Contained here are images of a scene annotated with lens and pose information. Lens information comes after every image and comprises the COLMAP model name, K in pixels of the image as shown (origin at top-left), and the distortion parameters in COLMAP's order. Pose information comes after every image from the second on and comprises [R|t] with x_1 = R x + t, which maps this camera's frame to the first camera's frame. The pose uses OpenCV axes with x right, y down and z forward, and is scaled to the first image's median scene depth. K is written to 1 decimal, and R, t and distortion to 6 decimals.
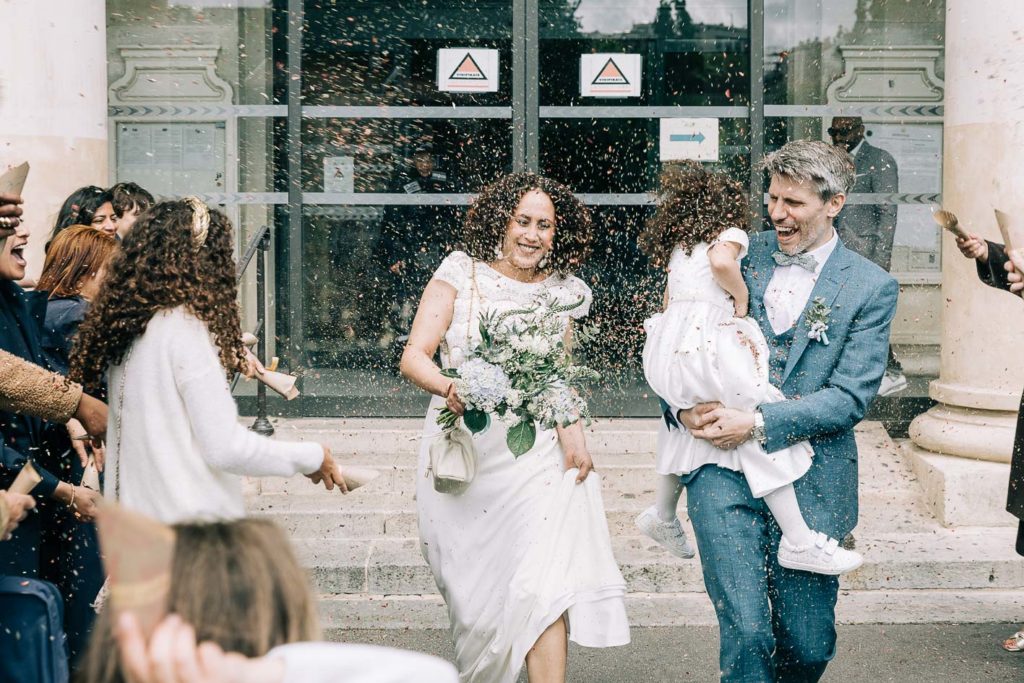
lens RADIAL K [[2169.9, 0, 511.2], [0, 2169.9, 255.6], [0, 0, 1]] dist [0.005189, 0.134352]
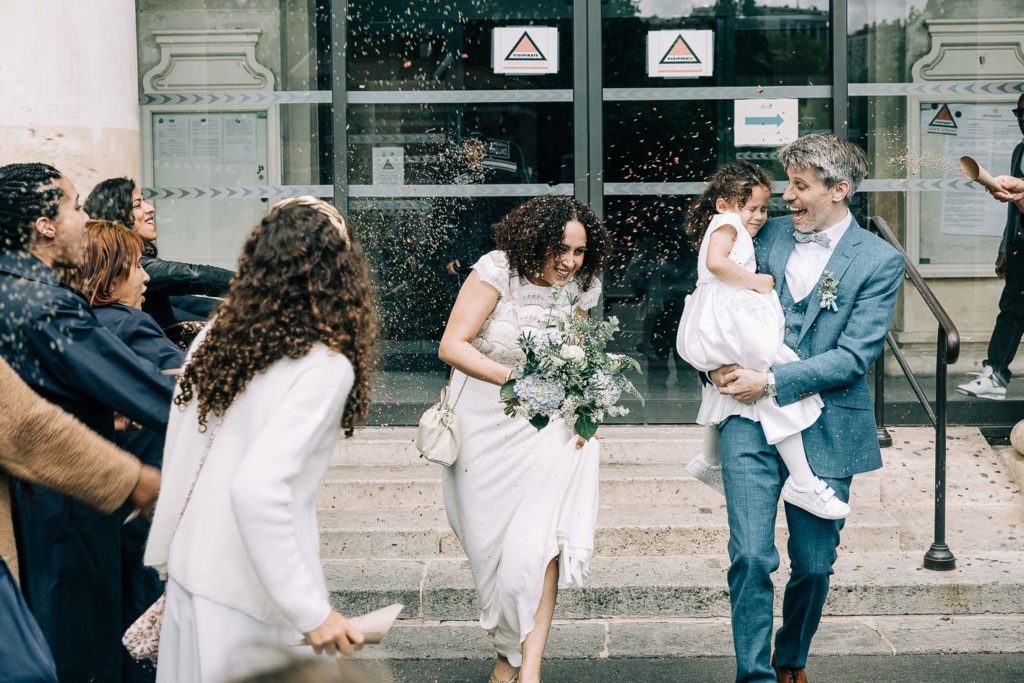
lens RADIAL K [[1928.2, 0, 469.0], [0, 1928.2, 341.0], [0, 0, 1]] dist [-0.016860, 0.074118]
pose [[0.998975, -0.007883, -0.044567, -0.008260], [0.010059, 0.998757, 0.048810, -0.001984], [0.044127, -0.049208, 0.997813, 0.171947]]
